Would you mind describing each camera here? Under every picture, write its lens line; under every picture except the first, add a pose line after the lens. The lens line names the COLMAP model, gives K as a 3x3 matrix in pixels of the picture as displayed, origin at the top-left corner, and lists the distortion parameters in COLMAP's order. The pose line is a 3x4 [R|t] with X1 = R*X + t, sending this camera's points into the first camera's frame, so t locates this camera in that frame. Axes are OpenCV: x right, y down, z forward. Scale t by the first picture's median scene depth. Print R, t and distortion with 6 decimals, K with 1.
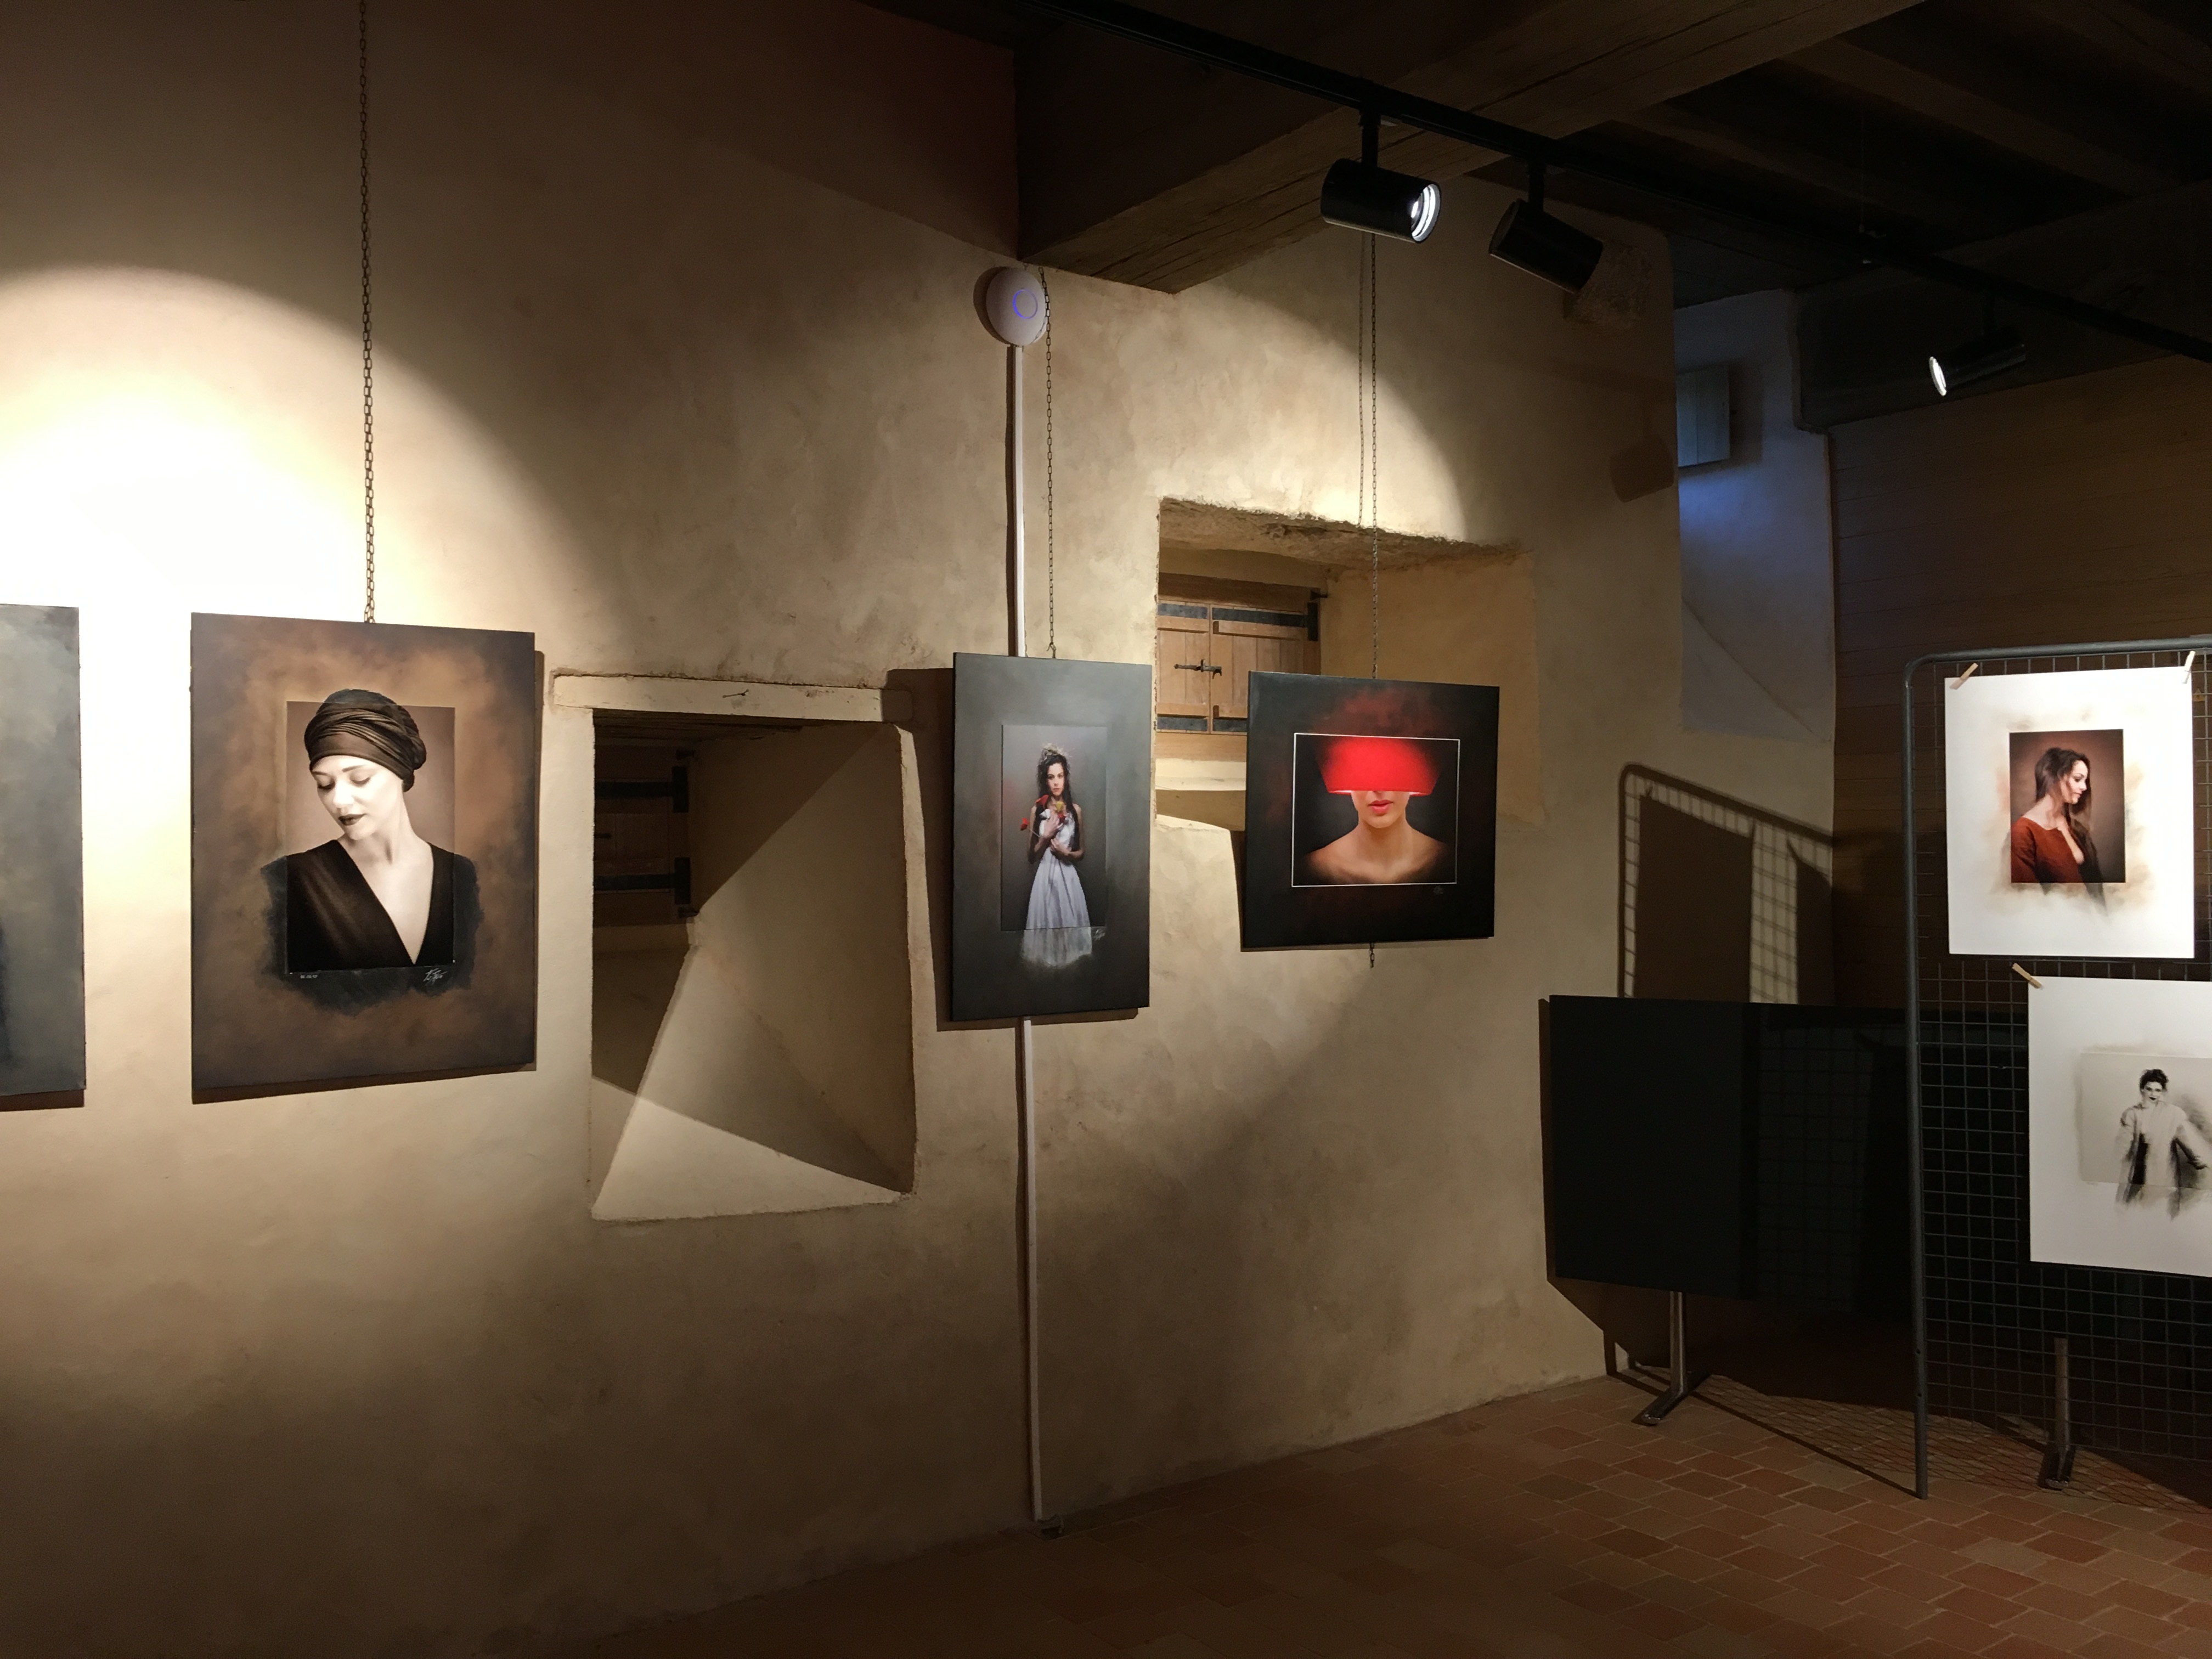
lens RADIAL K [[1906.1, 0, 1122.2], [0, 1906.1, 826.3], [0, 0, 1]] dist [0.082915, -0.112207]
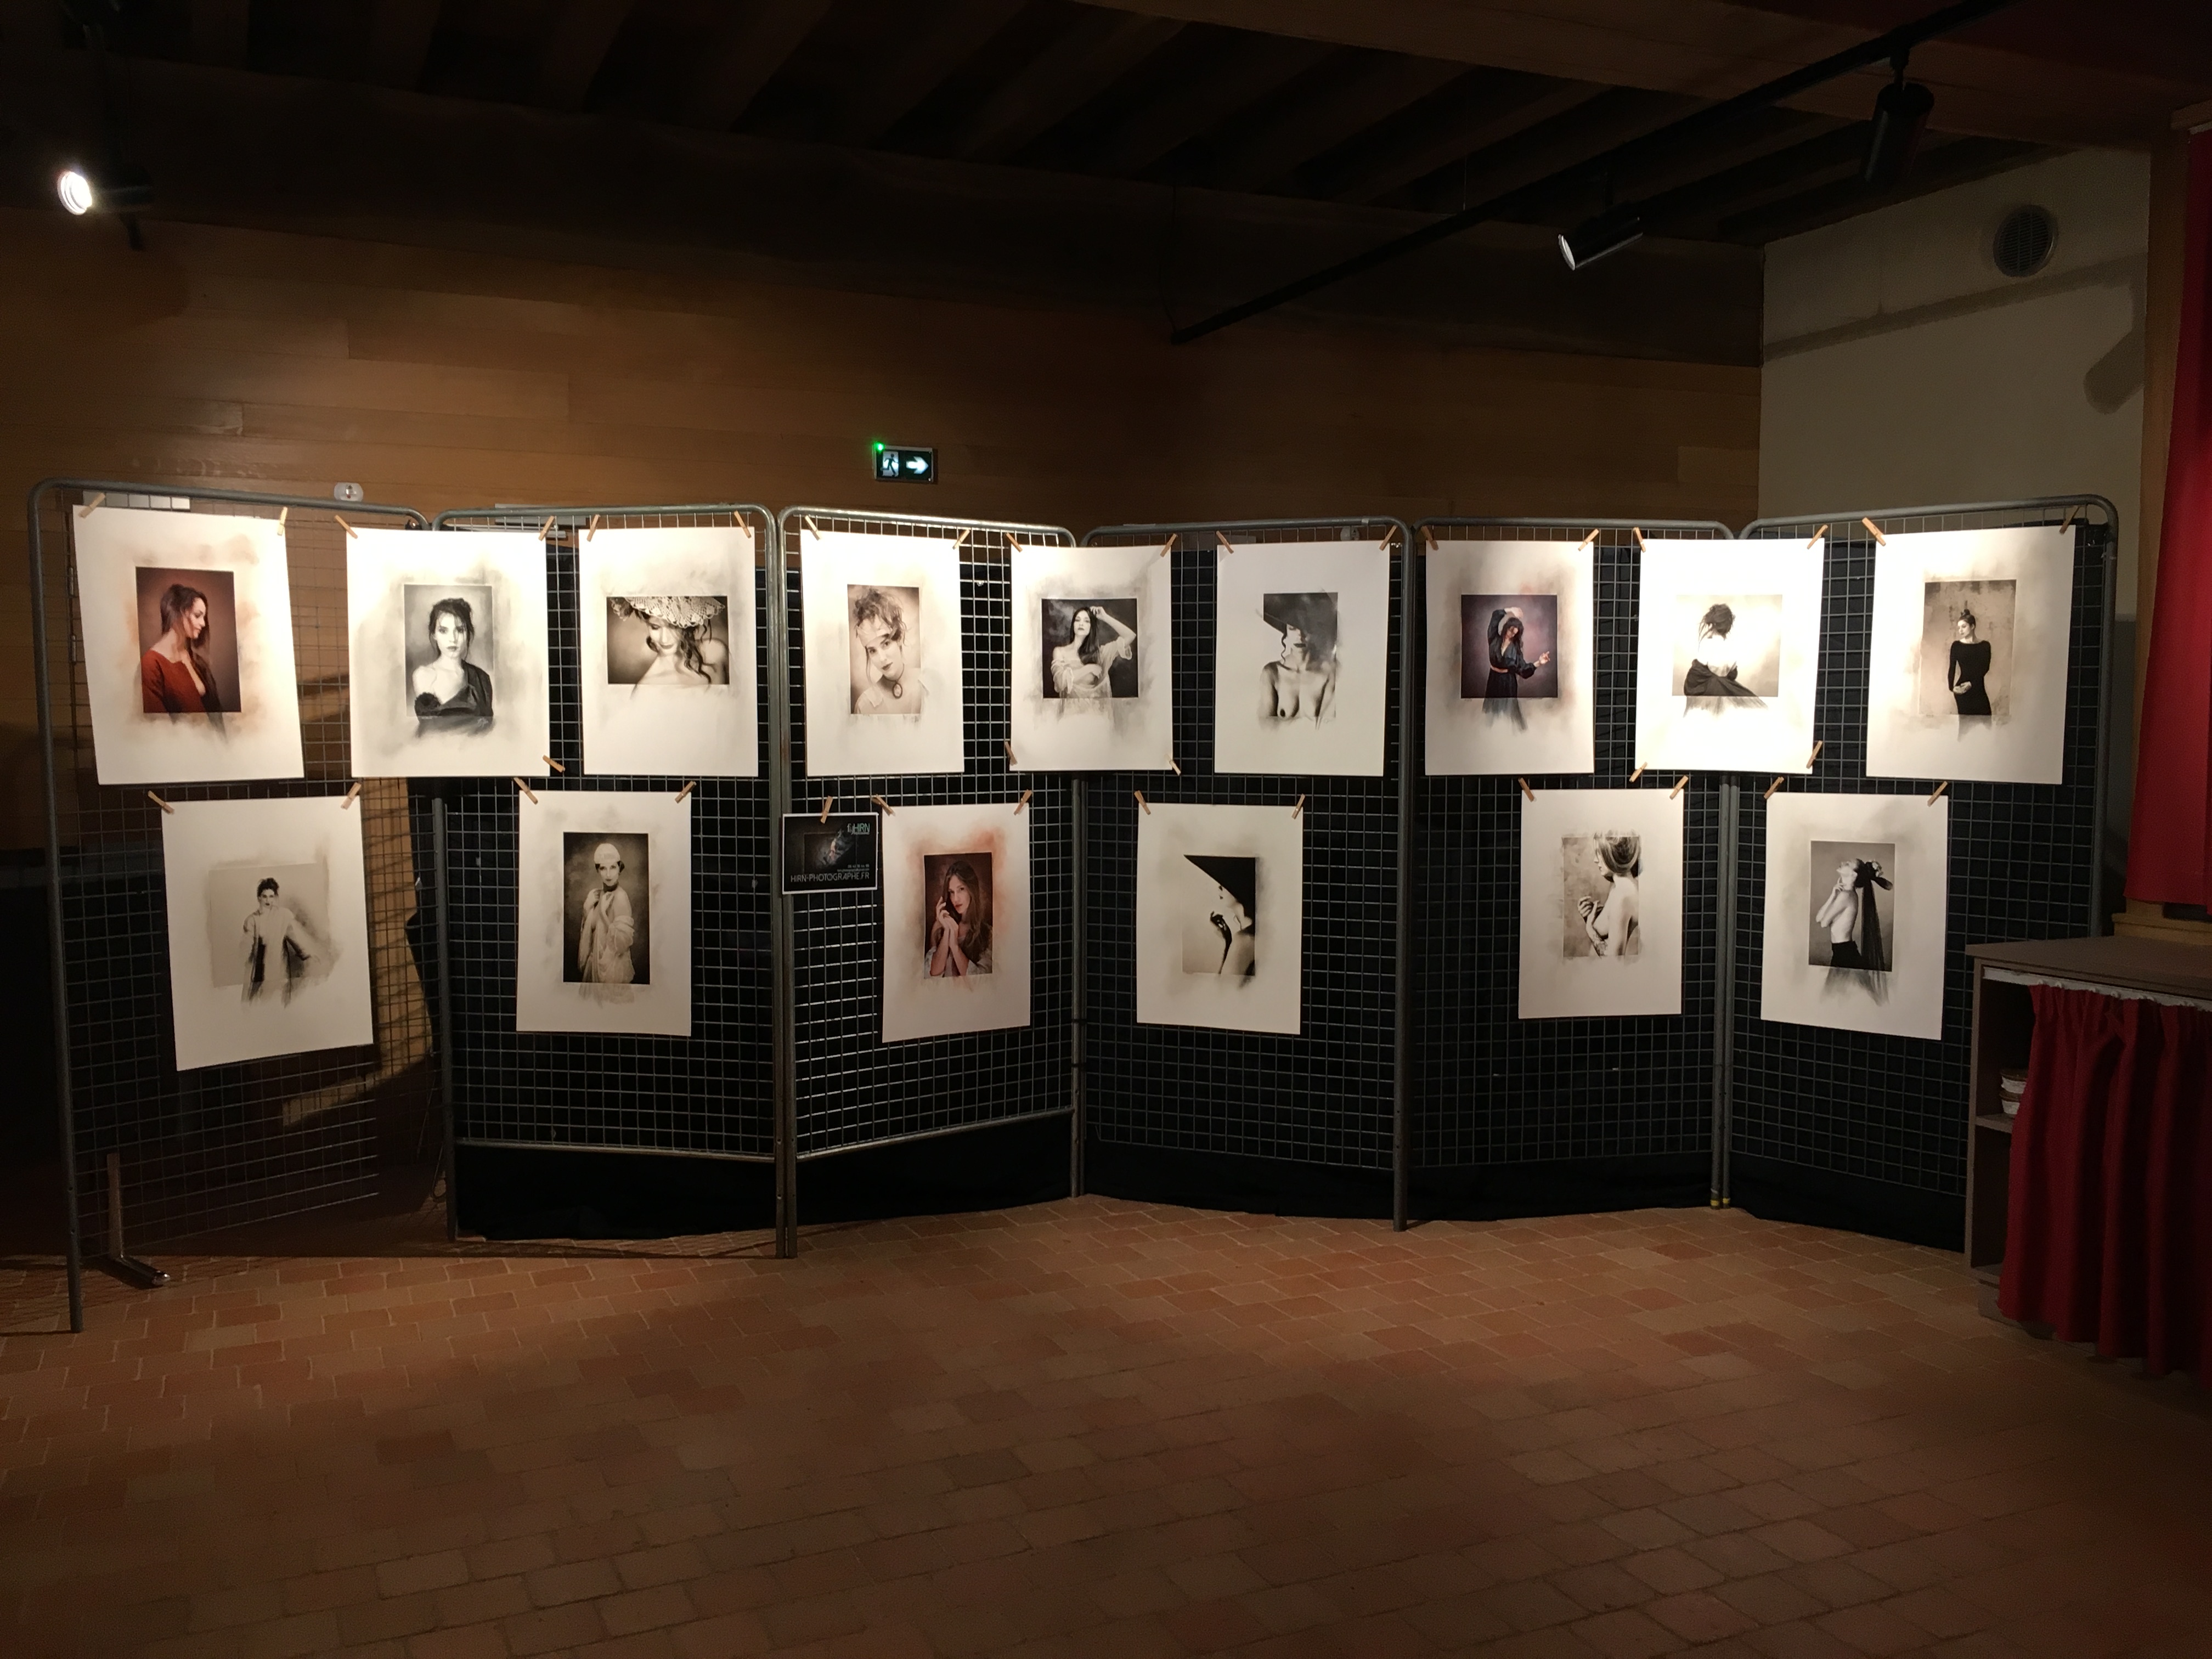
lens RADIAL K [[1906.1, 0, 1105.2], [0, 1906.1, 831.7], [0, 0, 1]] dist [0.082915, -0.112207]
pose [[0.174701, -0.056874, 0.982978, -0.472890], [-0.003530, 0.998288, 0.058387, 0.030729], [-0.984615, -0.013670, 0.174201, 0.318298]]
